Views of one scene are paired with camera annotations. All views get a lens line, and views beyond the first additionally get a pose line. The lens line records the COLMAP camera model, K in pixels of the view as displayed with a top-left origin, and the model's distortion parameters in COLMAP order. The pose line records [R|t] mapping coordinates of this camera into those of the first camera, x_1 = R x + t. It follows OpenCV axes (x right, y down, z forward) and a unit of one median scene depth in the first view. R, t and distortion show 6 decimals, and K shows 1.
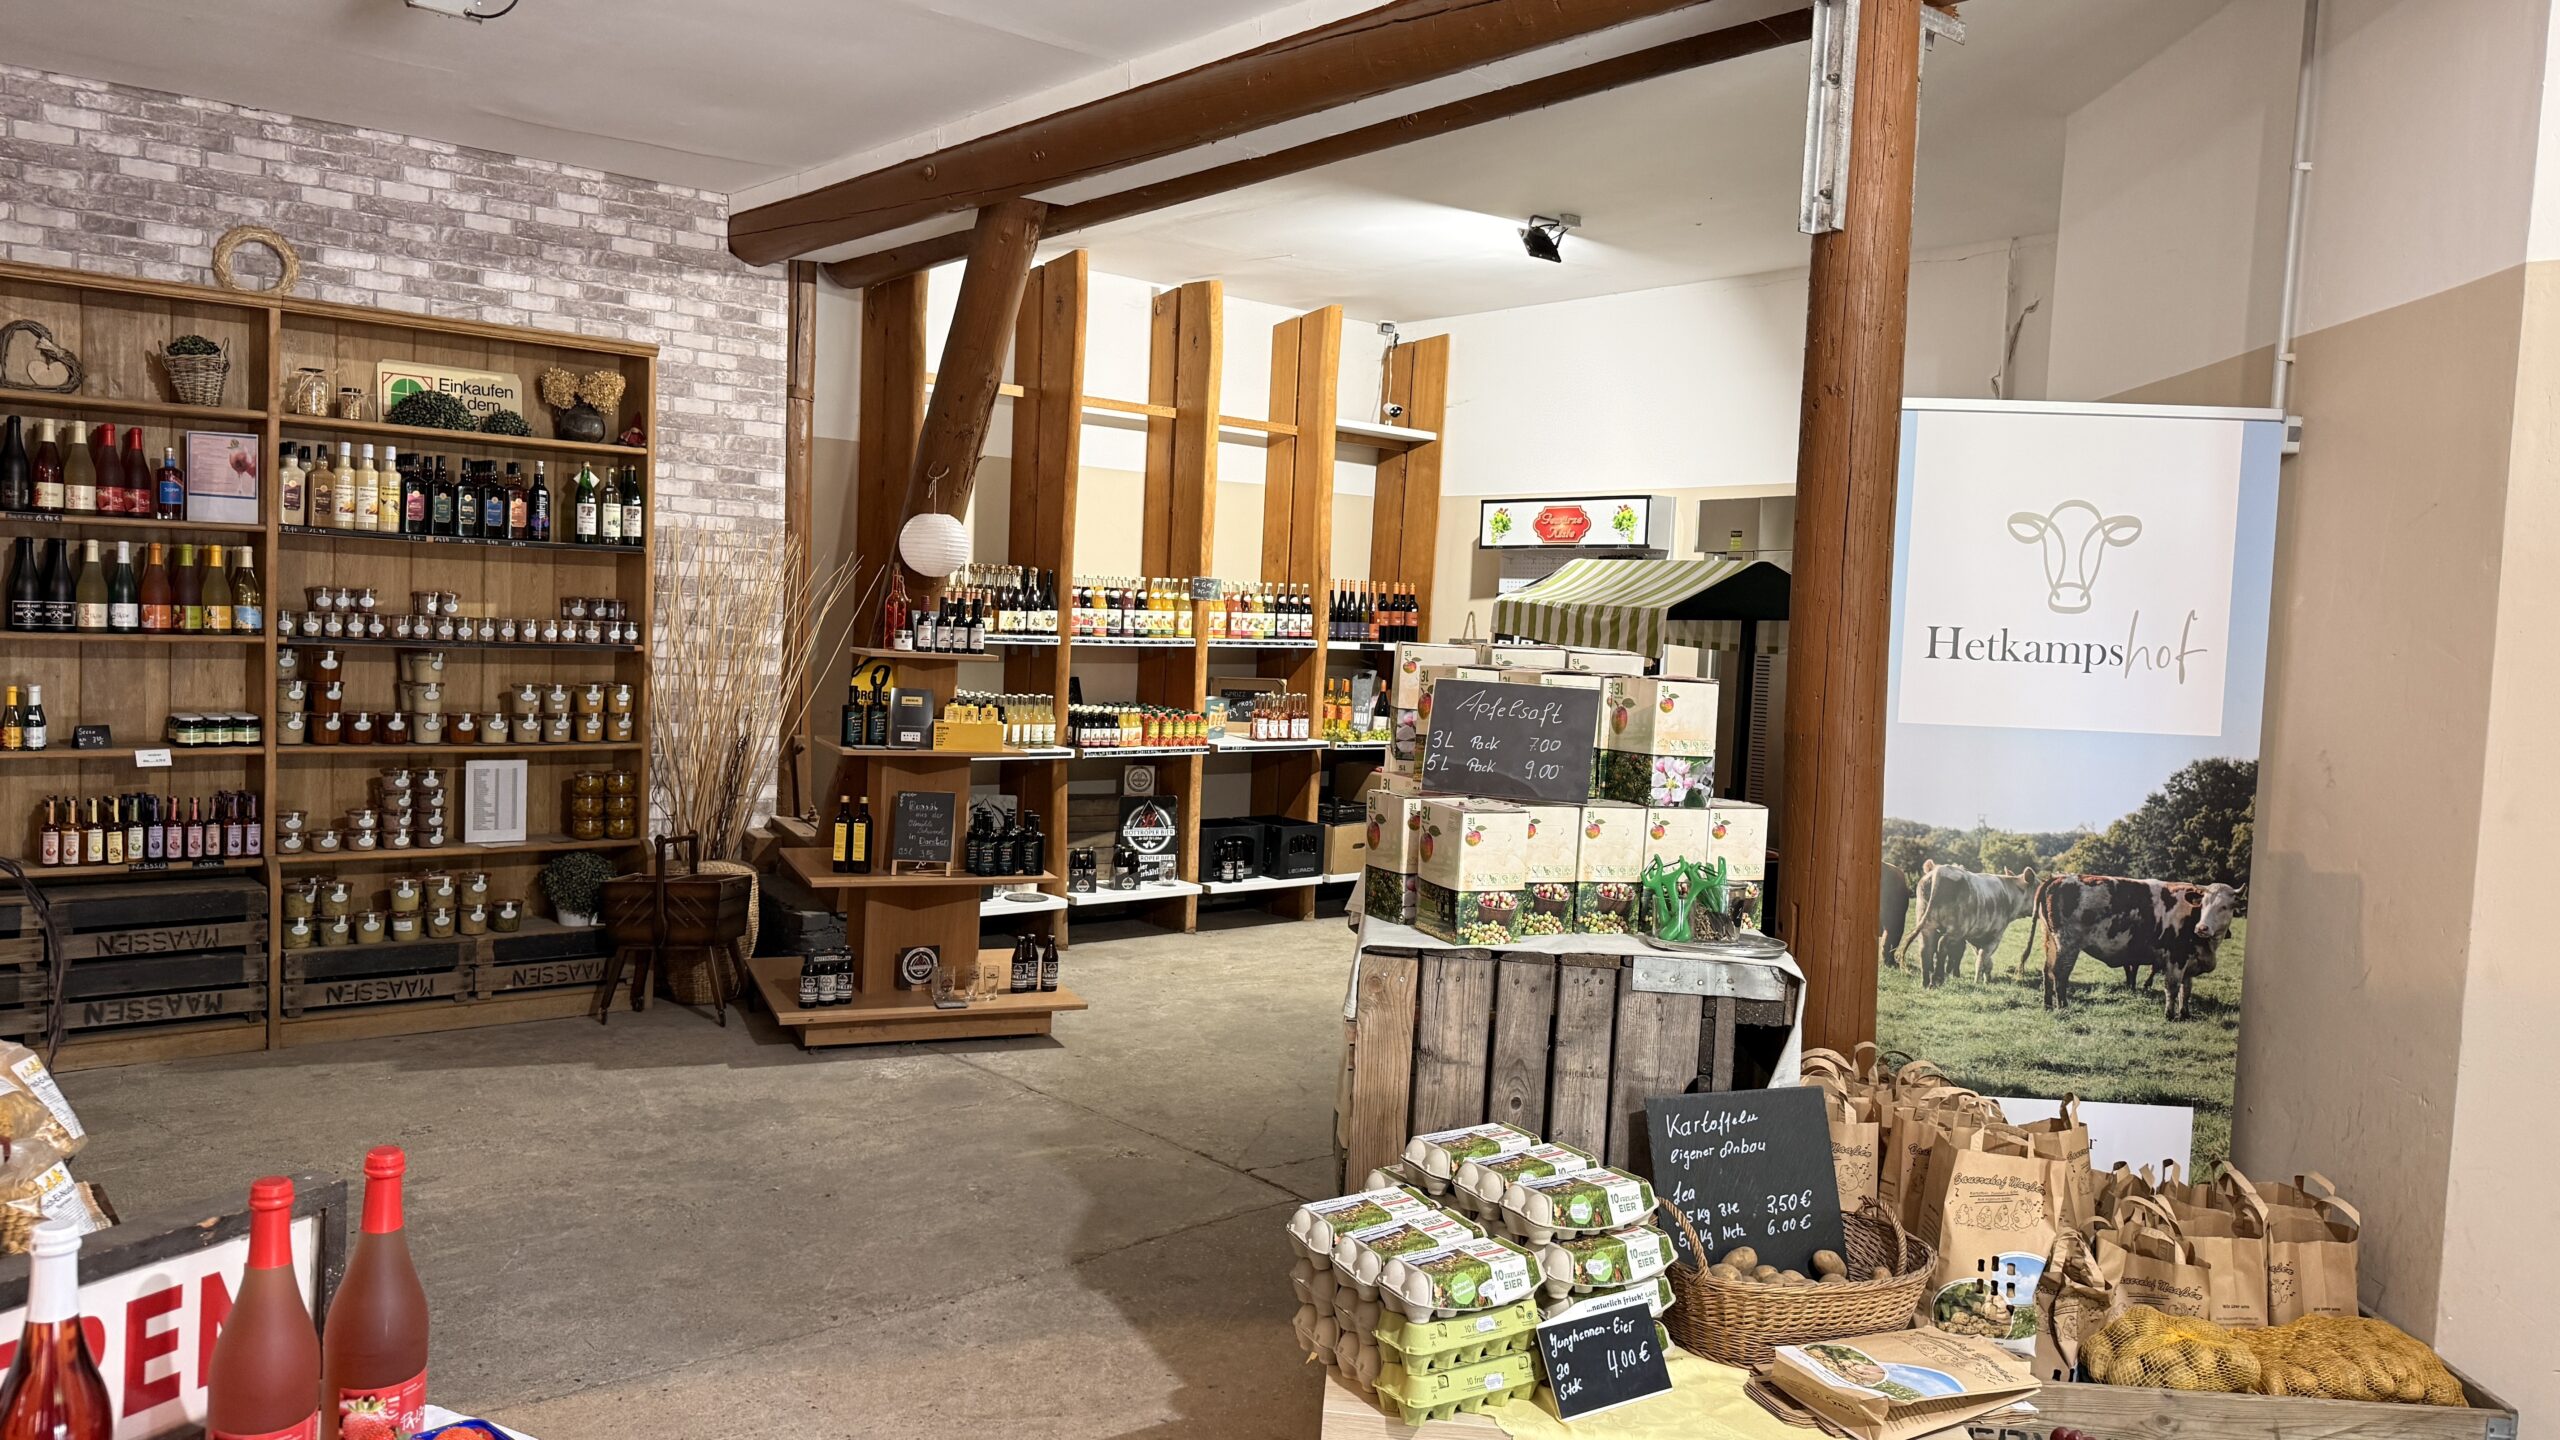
lens RADIAL K [[1791.5, 0, 1280.0], [0, 1791.5, 720.0], [0, 0, 1]] dist [0.131601, -0.244291]
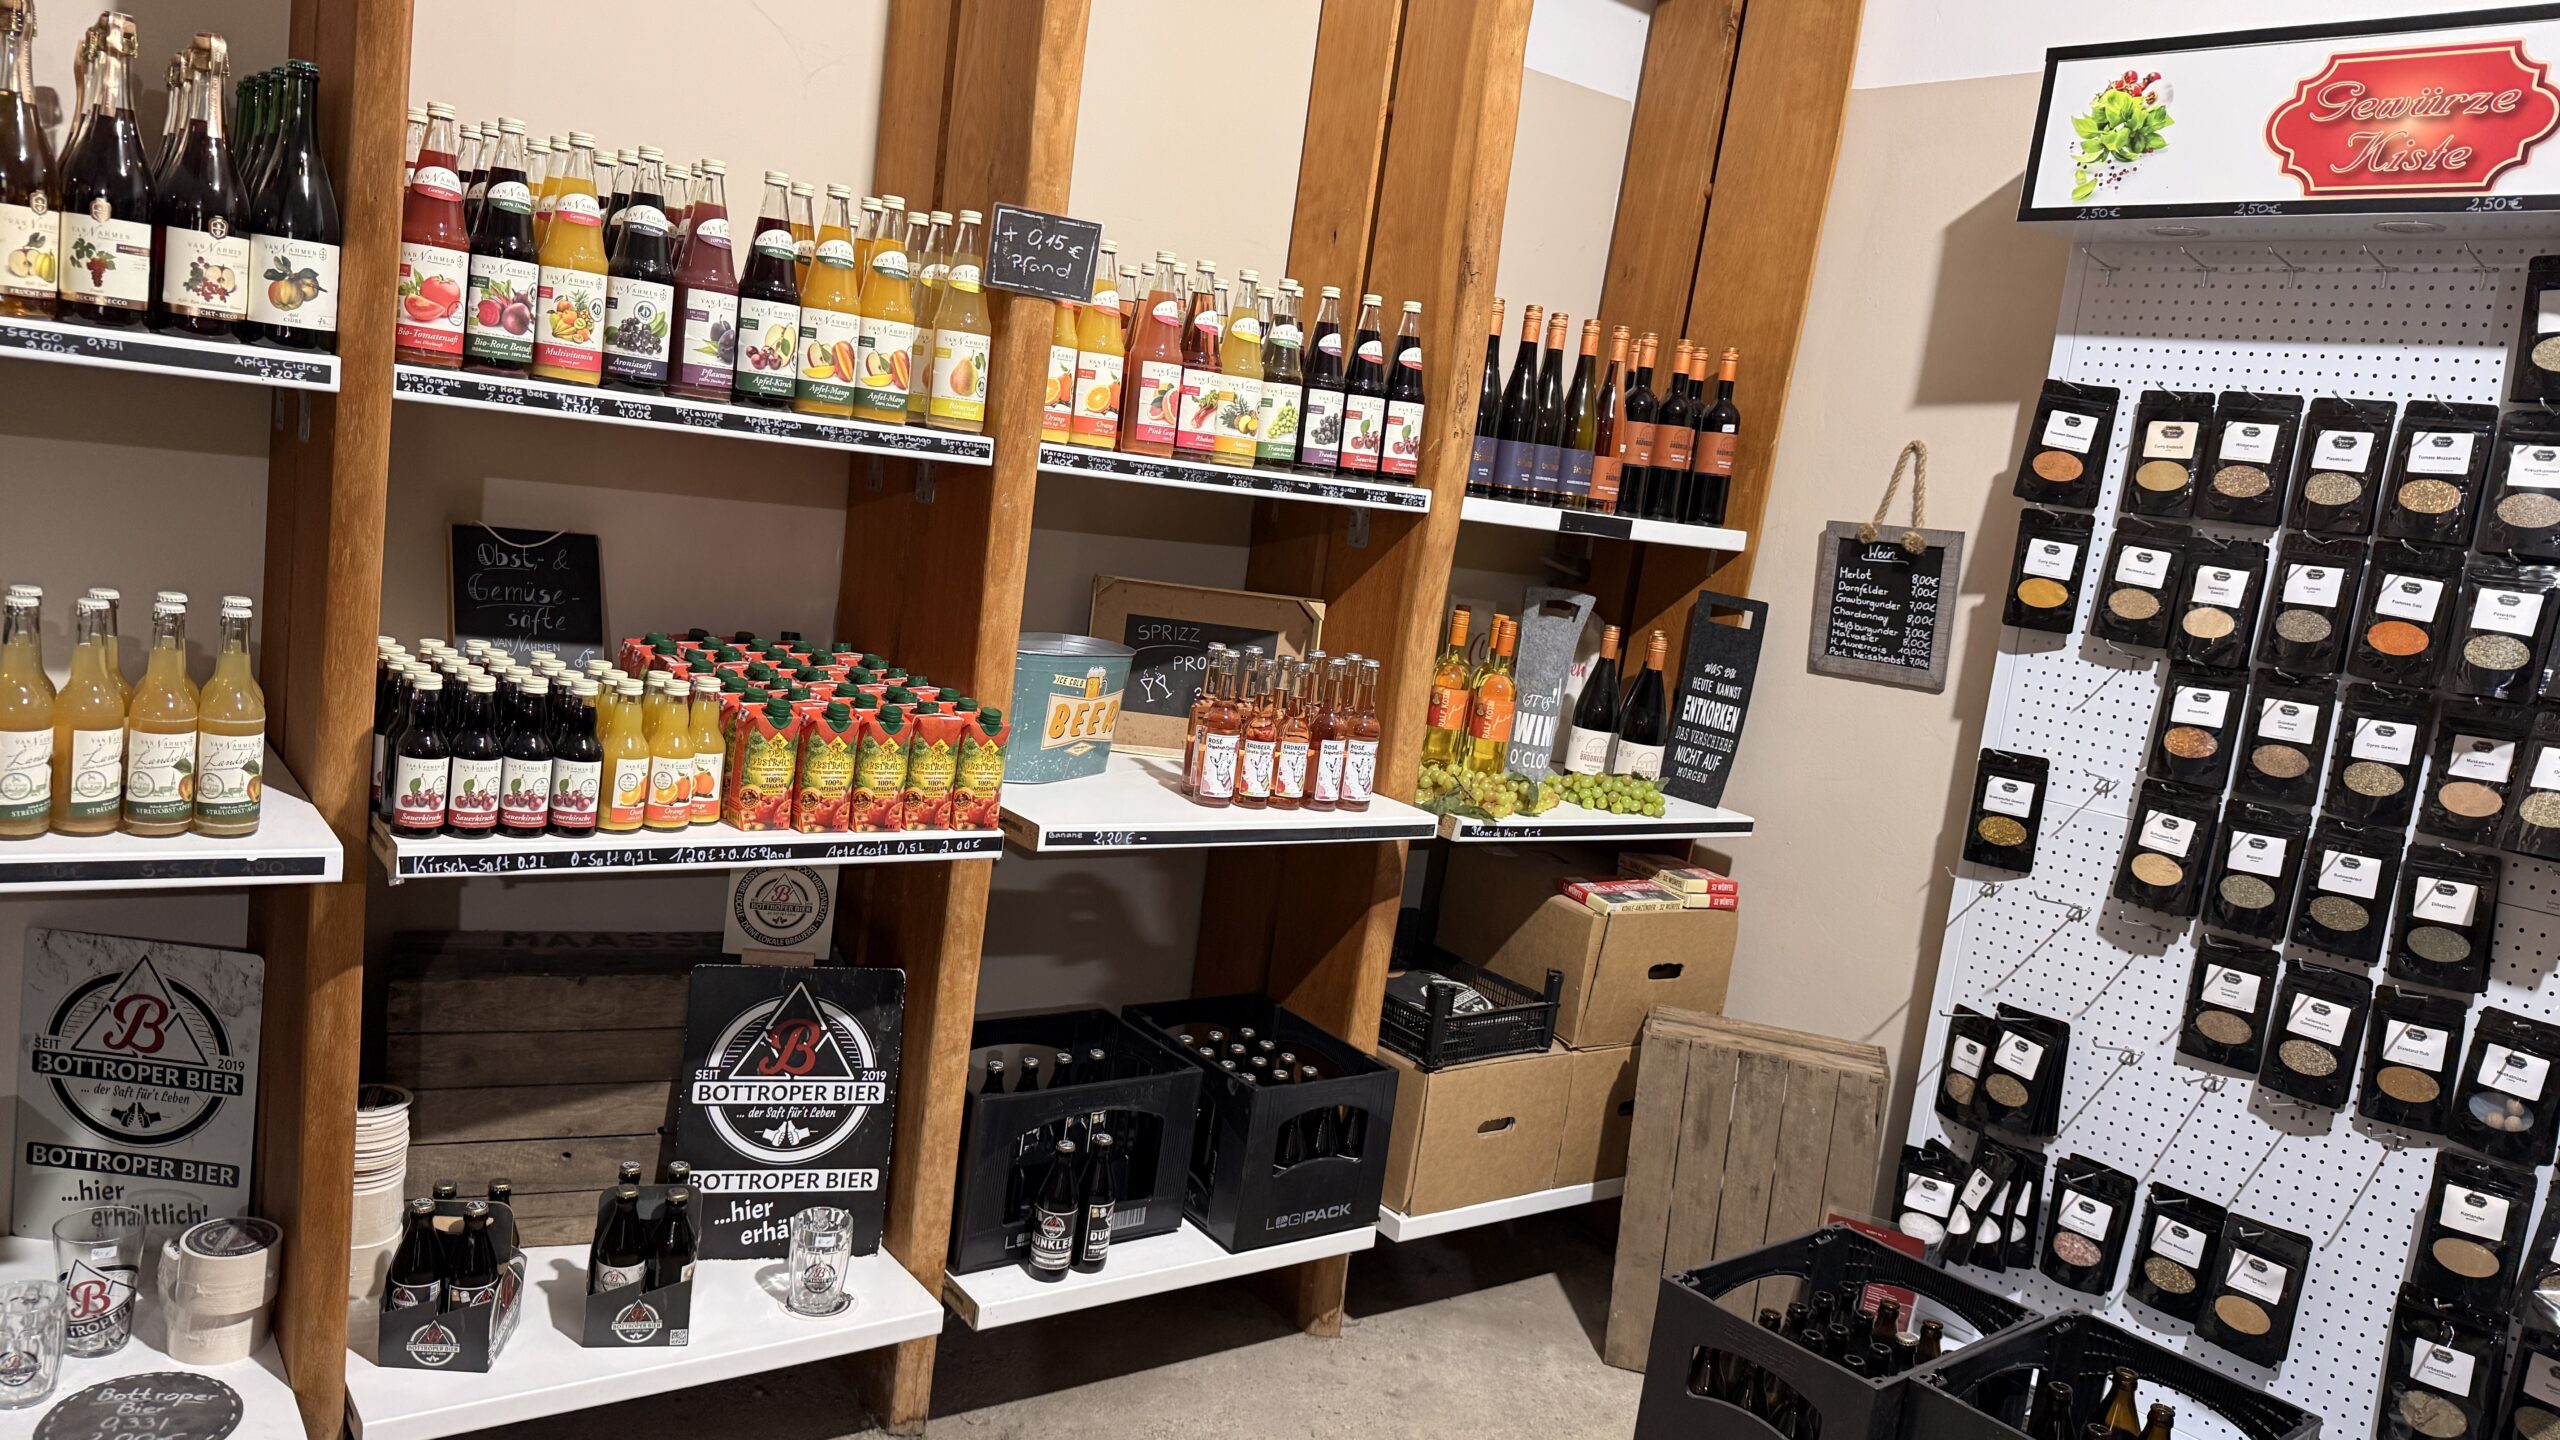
lens RADIAL K [[1791.5, 0, 1280.0], [0, 1791.5, 720.0], [0, 0, 1]] dist [0.131601, -0.244291]
pose [[0.993840, 0.096685, -0.054159, 0.028307], [-0.092487, 0.992864, 0.075287, -0.047224], [0.061052, -0.069814, 0.995690, 1.261296]]
